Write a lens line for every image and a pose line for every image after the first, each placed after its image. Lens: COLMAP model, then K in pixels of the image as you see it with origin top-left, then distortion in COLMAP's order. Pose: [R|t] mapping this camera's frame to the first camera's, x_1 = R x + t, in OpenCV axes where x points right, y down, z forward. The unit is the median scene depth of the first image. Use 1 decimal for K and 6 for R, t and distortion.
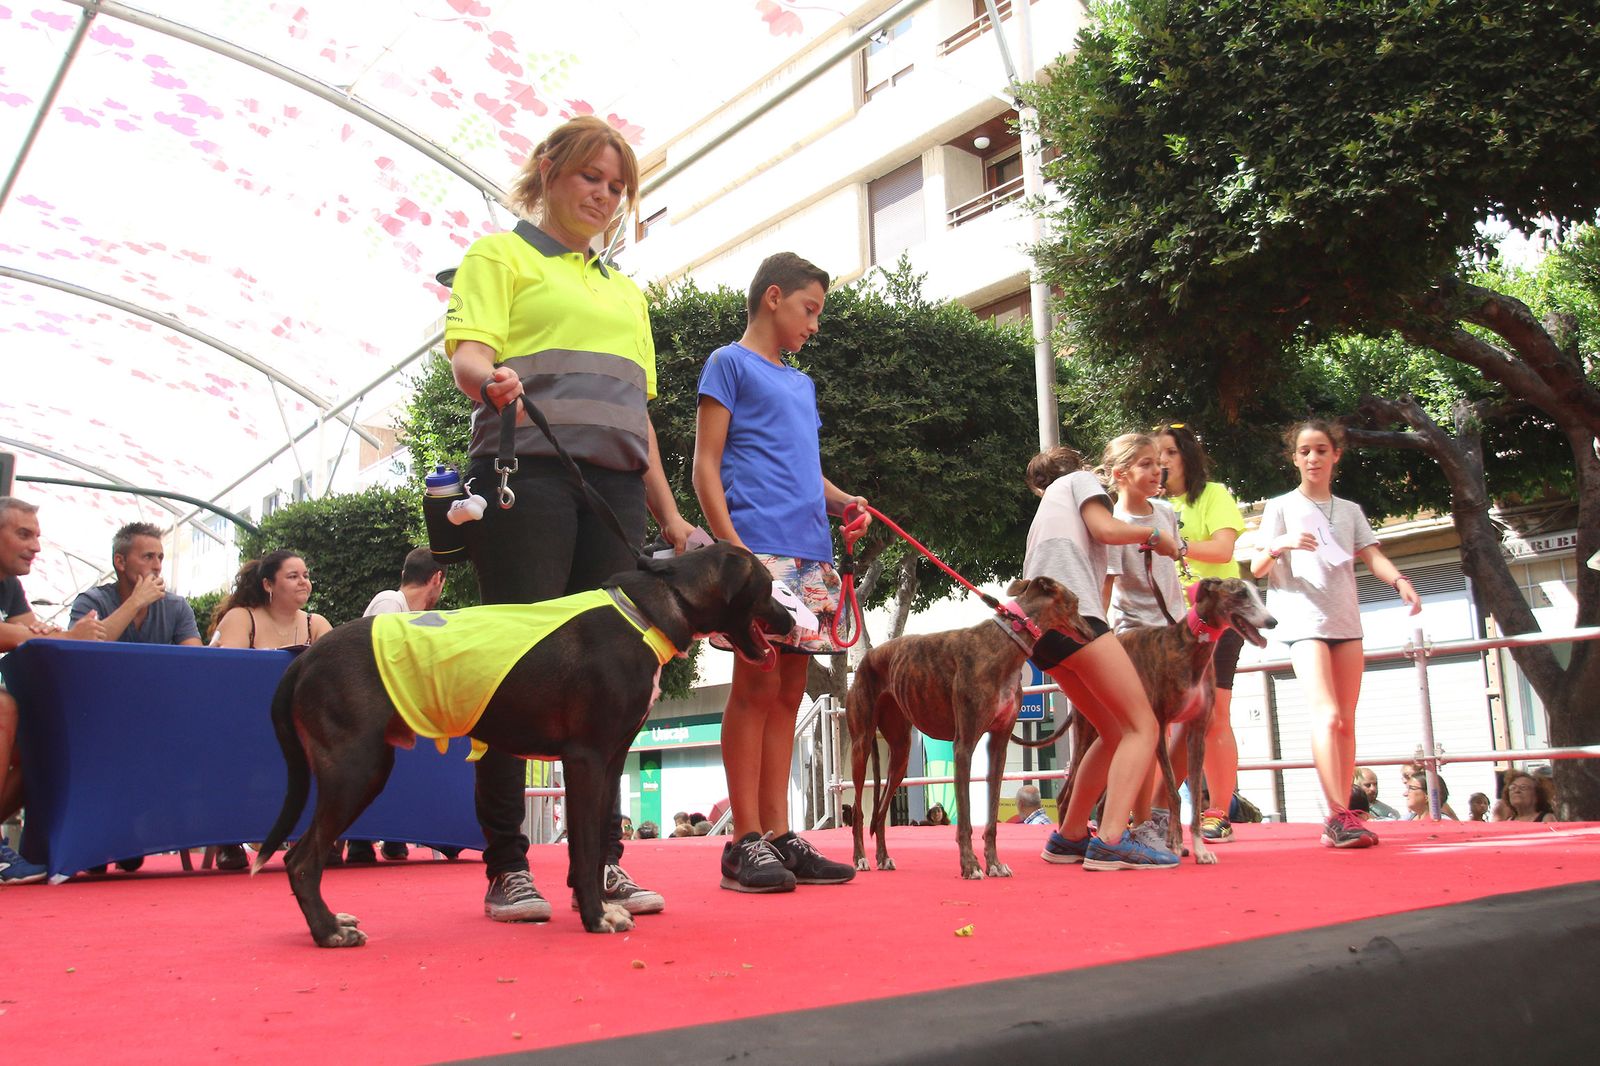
lens RADIAL K [[1342.7, 0, 783.4], [0, 1342.7, 554.4], [0, 0, 1]] dist [-0.072190, 0.038389]
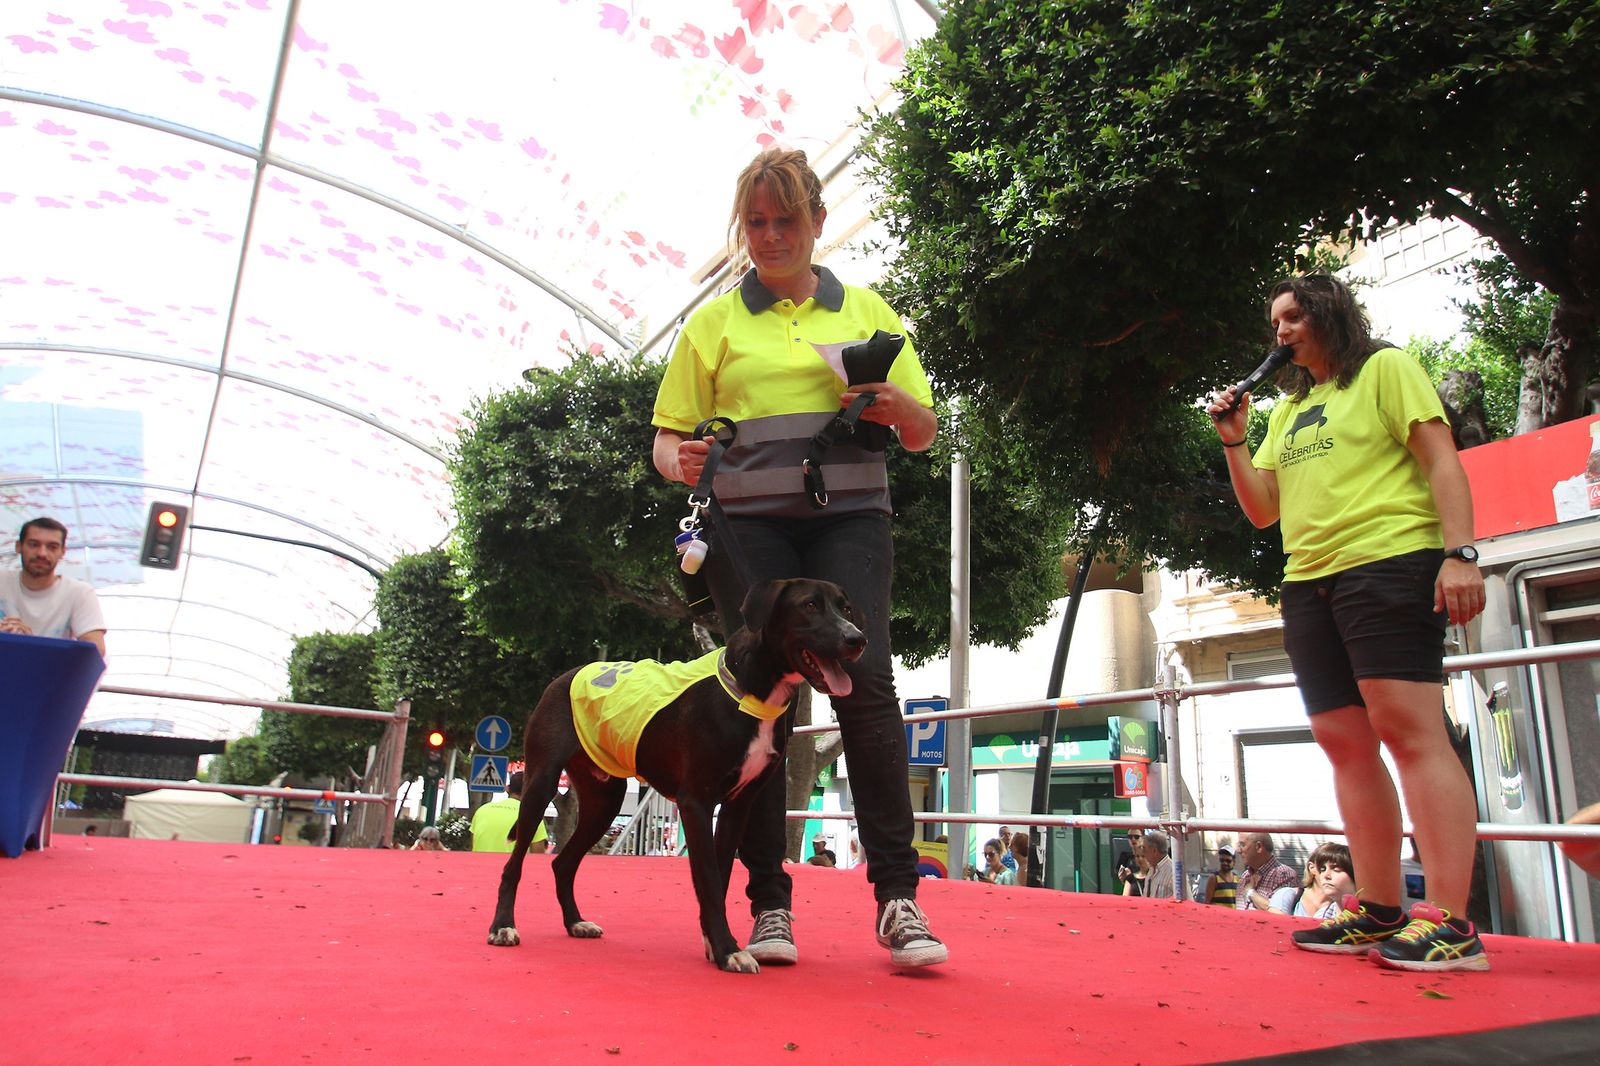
lens RADIAL K [[1032.0, 0, 779.8], [0, 1032.0, 533.8], [0, 0, 1]] dist [-0.025077, -0.006575]
pose [[0.987517, 0.028260, -0.154954, 0.173376], [-0.043203, 0.994641, -0.093932, 0.022801], [0.151469, 0.099454, 0.983446, 0.159940]]
